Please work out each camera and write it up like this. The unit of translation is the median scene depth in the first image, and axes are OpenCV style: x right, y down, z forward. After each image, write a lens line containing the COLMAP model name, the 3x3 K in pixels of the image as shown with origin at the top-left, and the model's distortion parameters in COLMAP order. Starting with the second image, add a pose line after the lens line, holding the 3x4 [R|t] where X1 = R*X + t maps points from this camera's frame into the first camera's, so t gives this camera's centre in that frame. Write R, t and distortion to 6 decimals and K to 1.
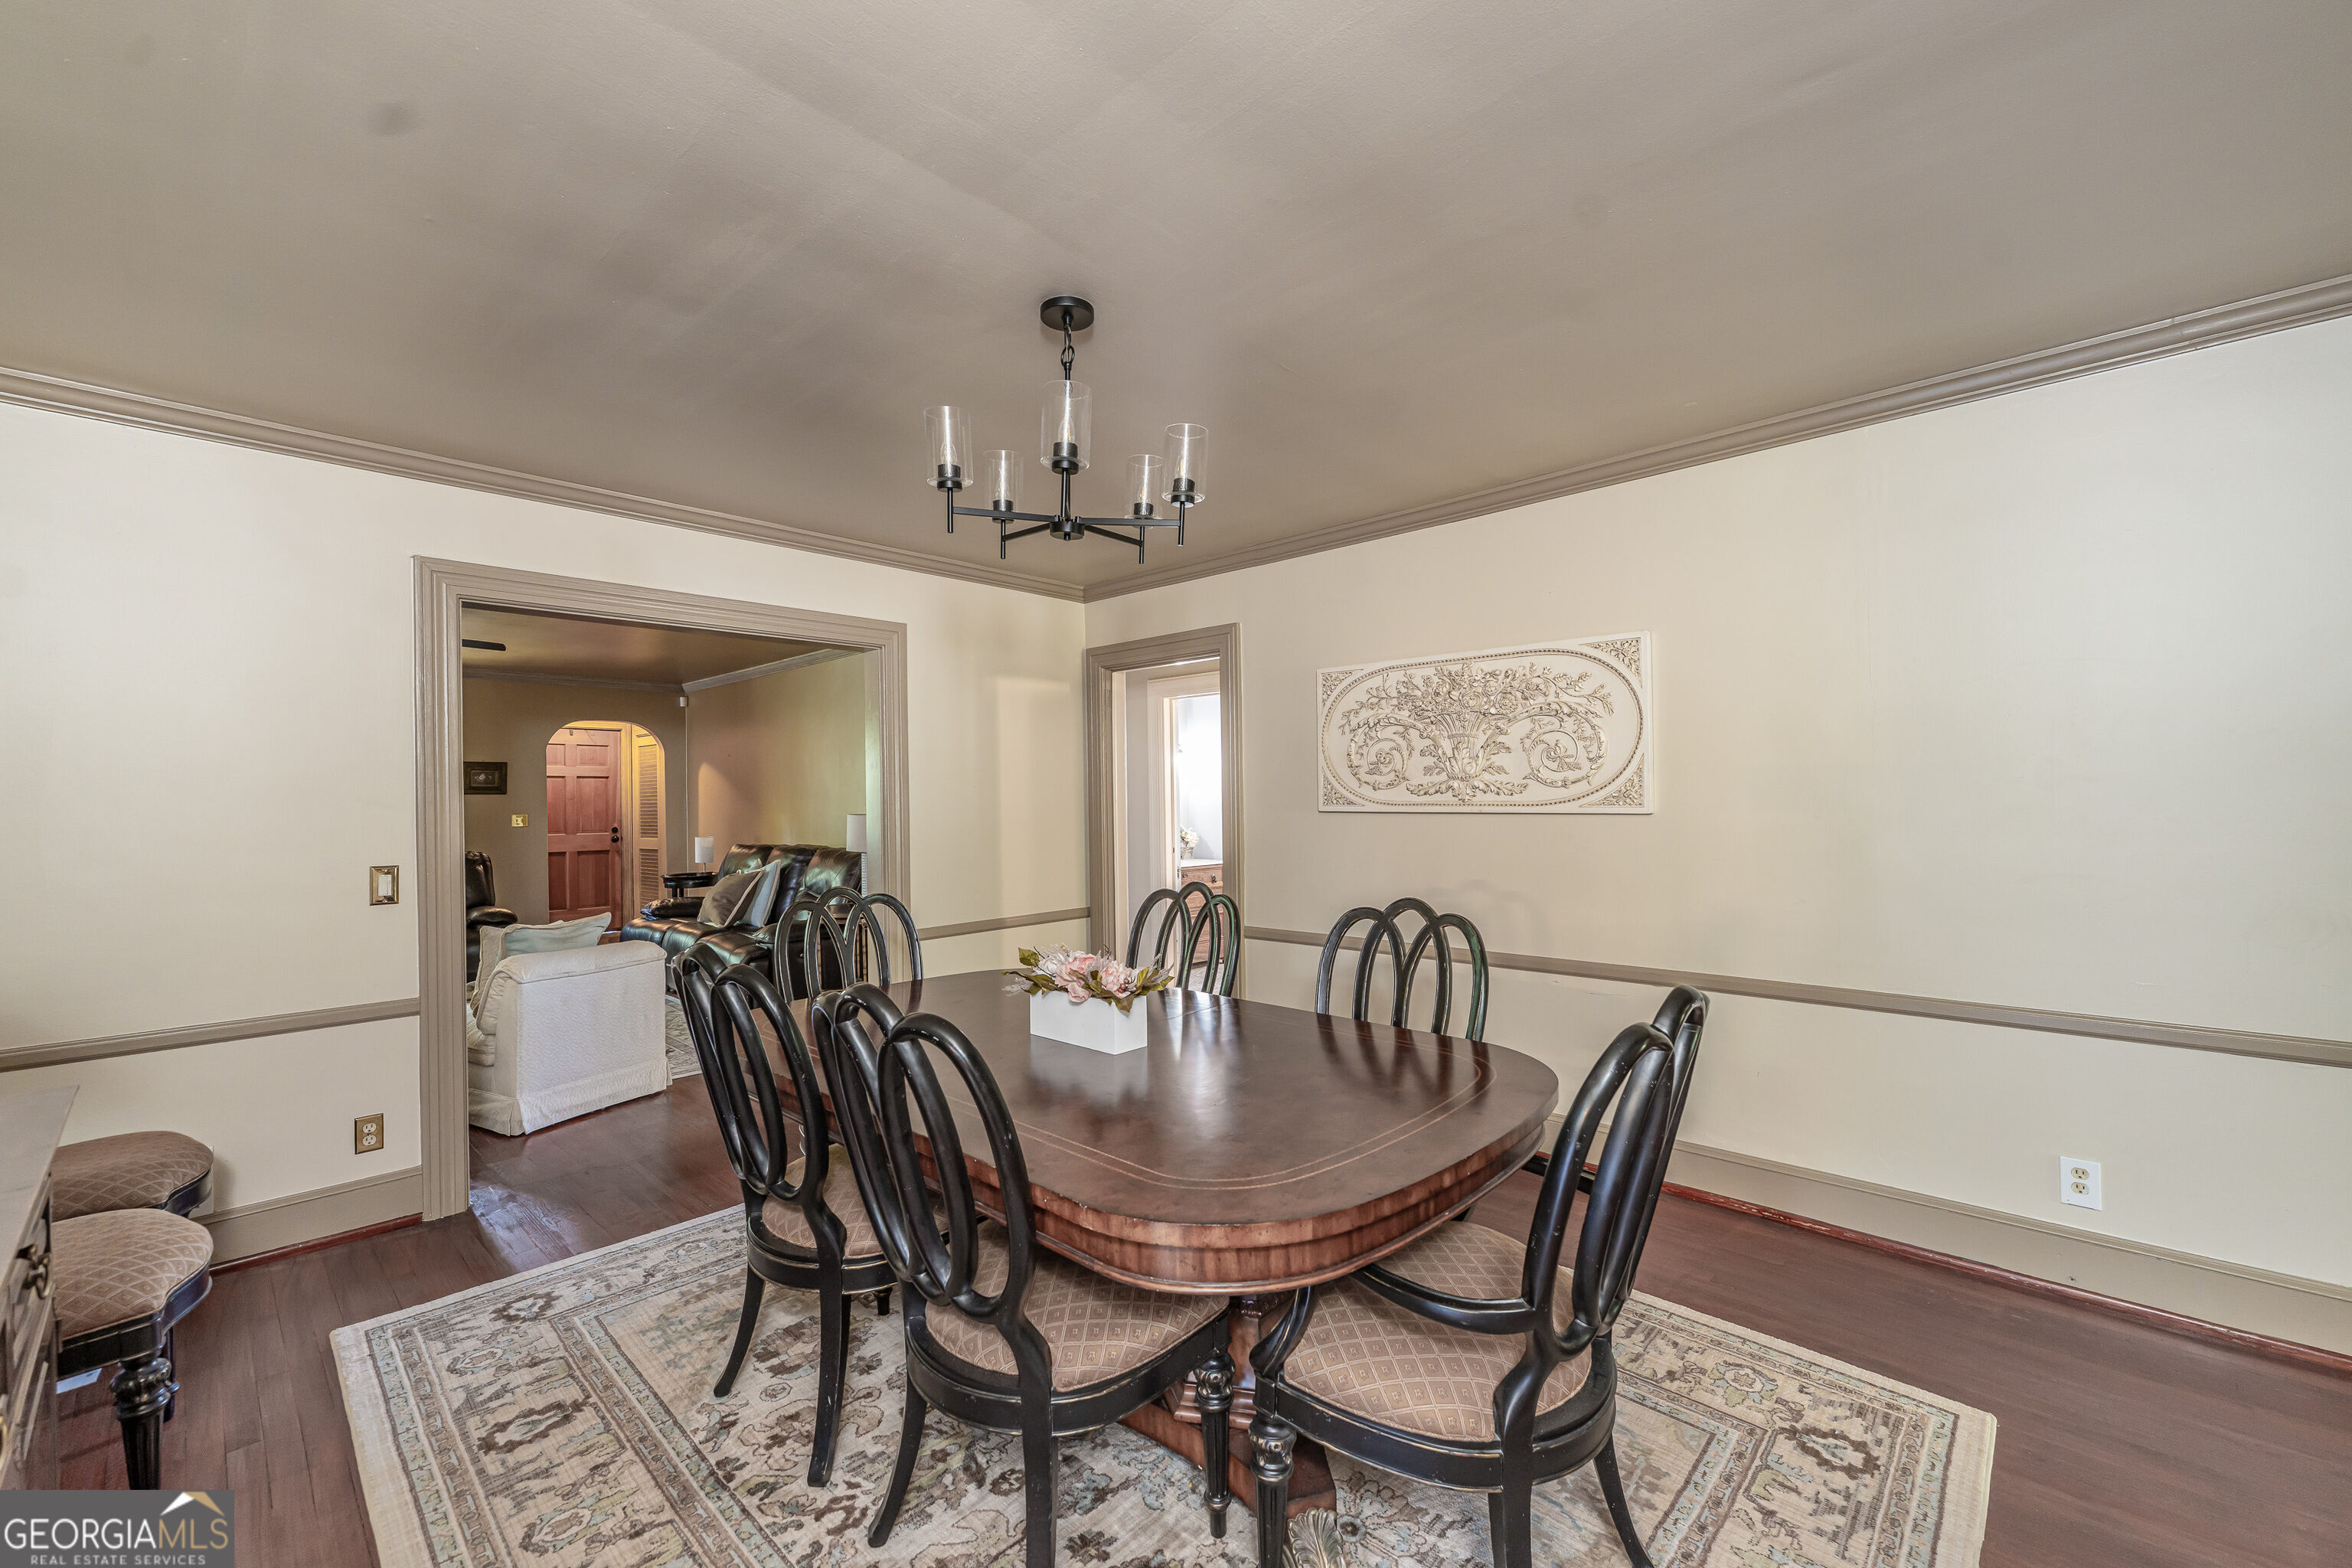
lens RADIAL K [[938.2, 0, 1177.4], [0, 938.2, 794.3], [0, 0, 1]] dist [-0.000958, -0.000086]
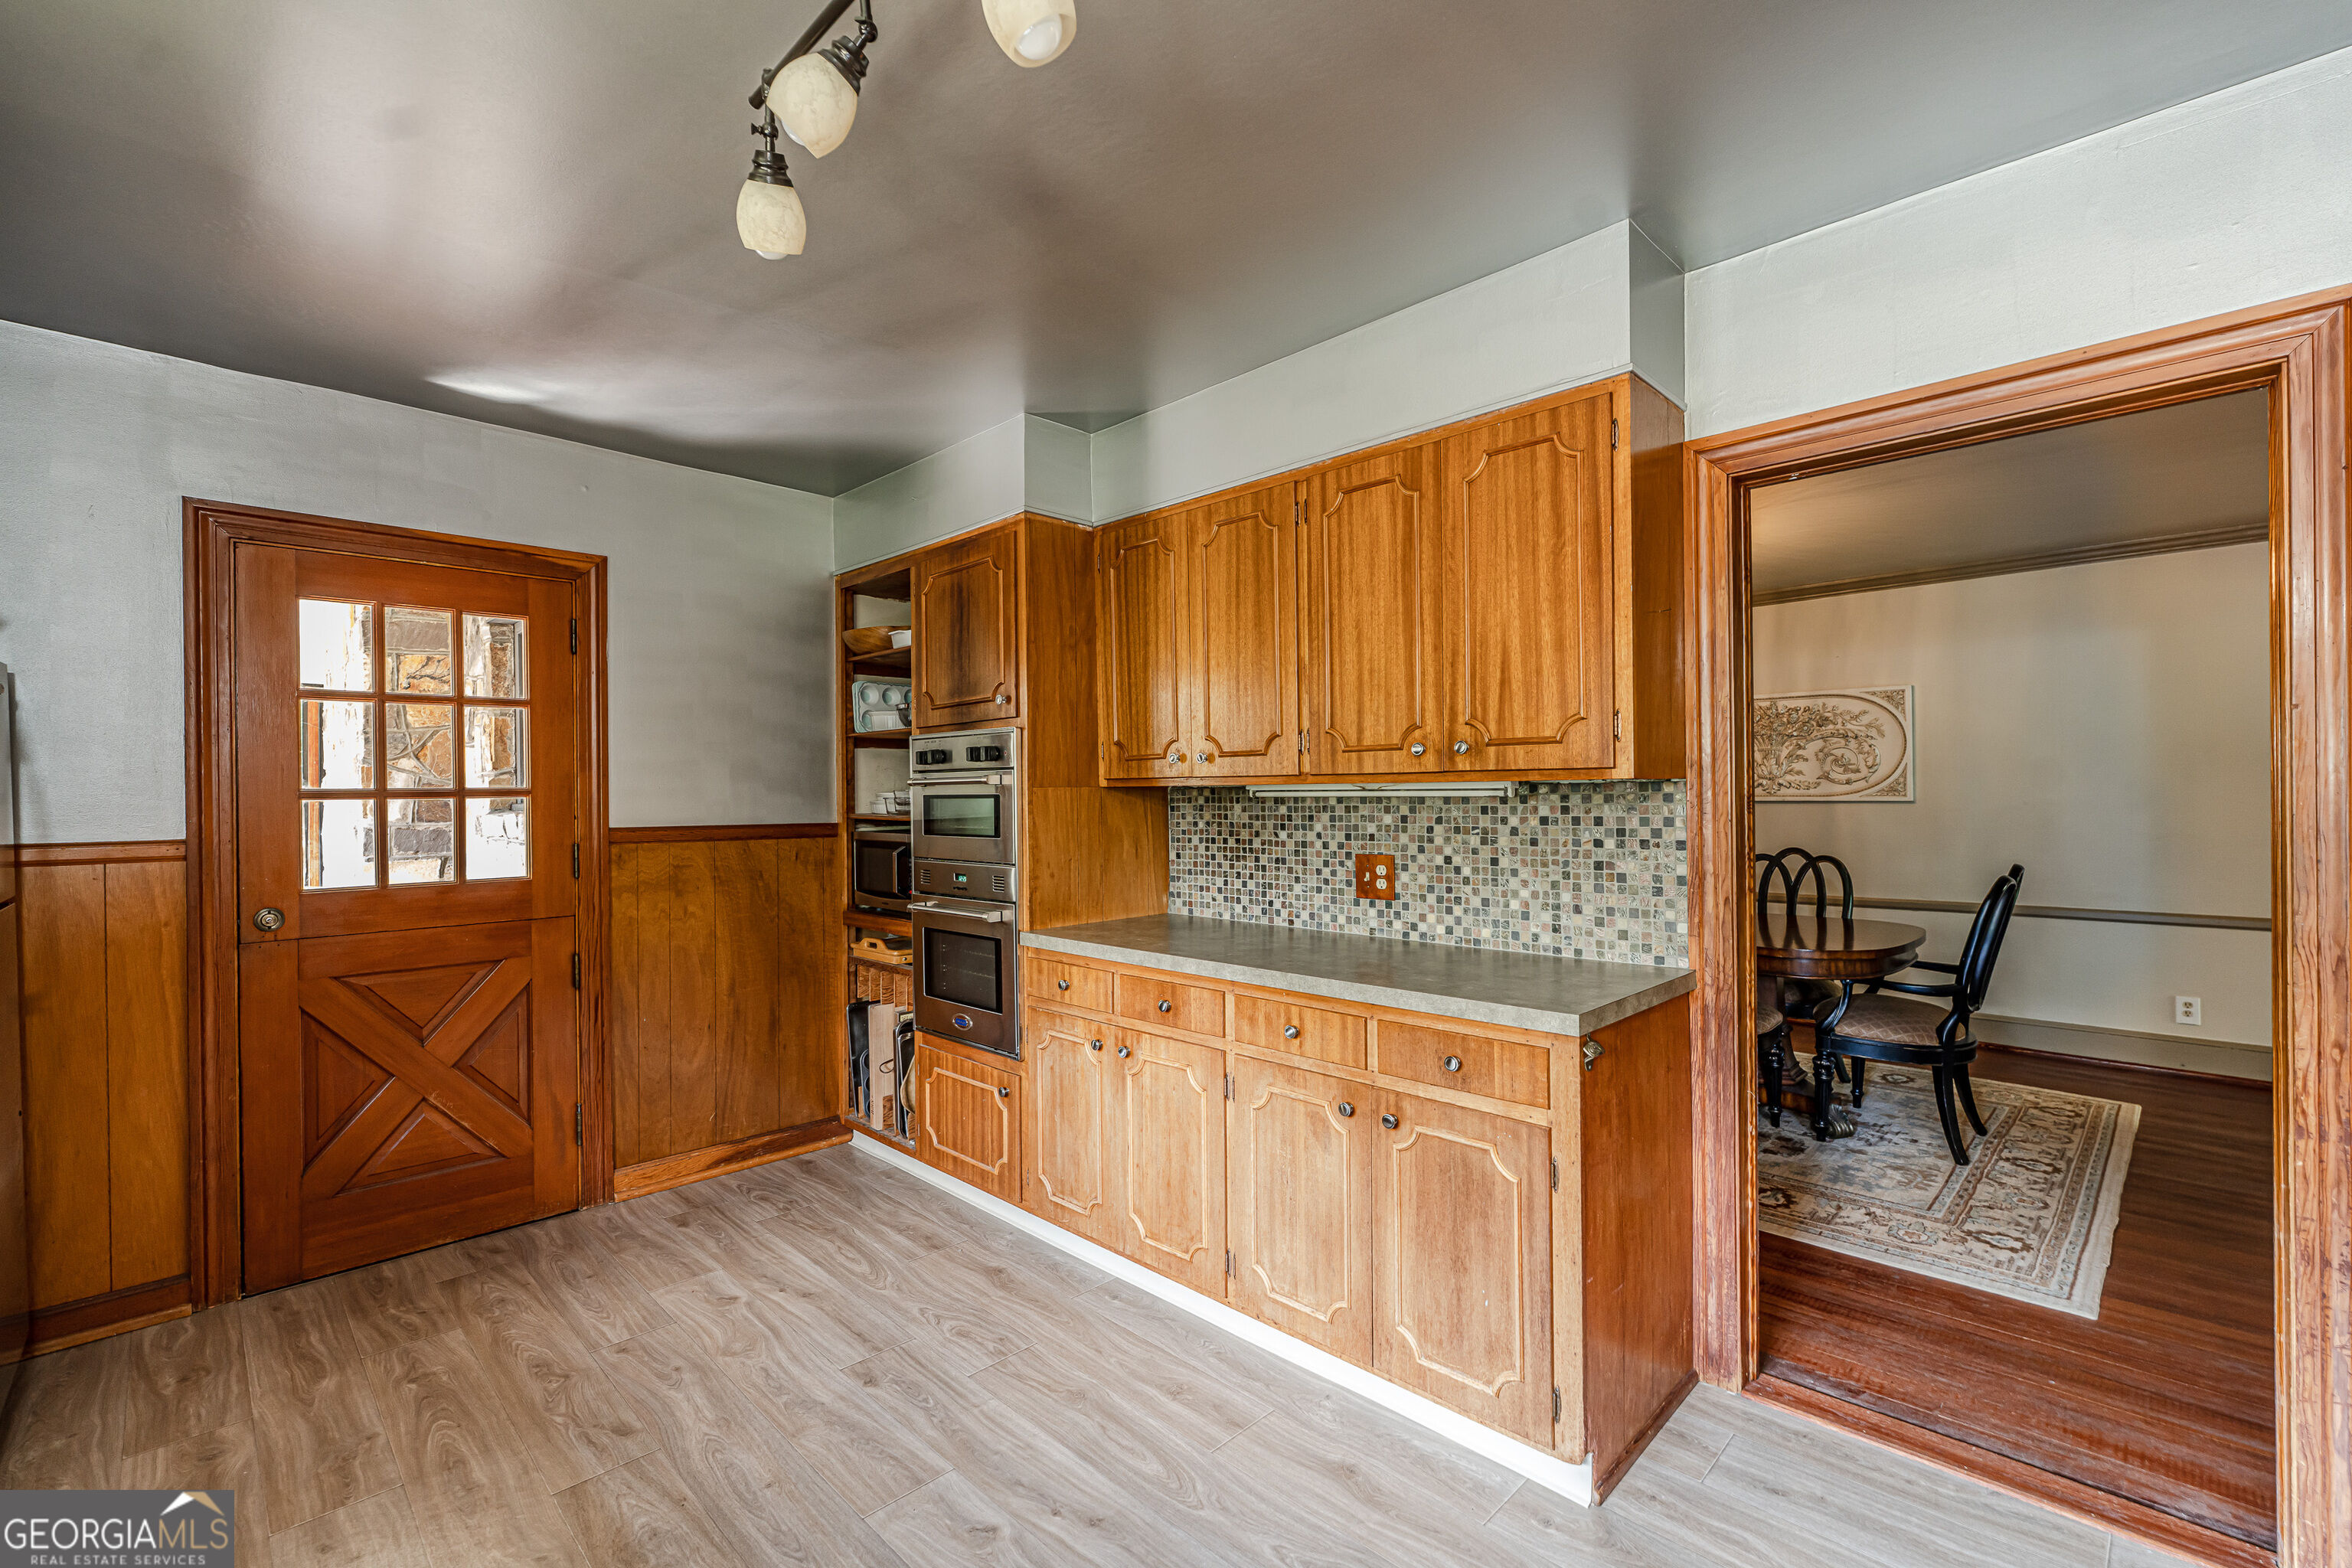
lens RADIAL K [[1019.0, 0, 1184.9], [0, 1019.0, 791.3], [0, 0, 1]] dist [0.000270, 0.000094]
pose [[0.999701, 0.002352, -0.024342, -0.655247], [-0.002418, 0.999994, -0.002651, 0.011407], [0.024335, 0.002709, 0.999700, -0.720319]]
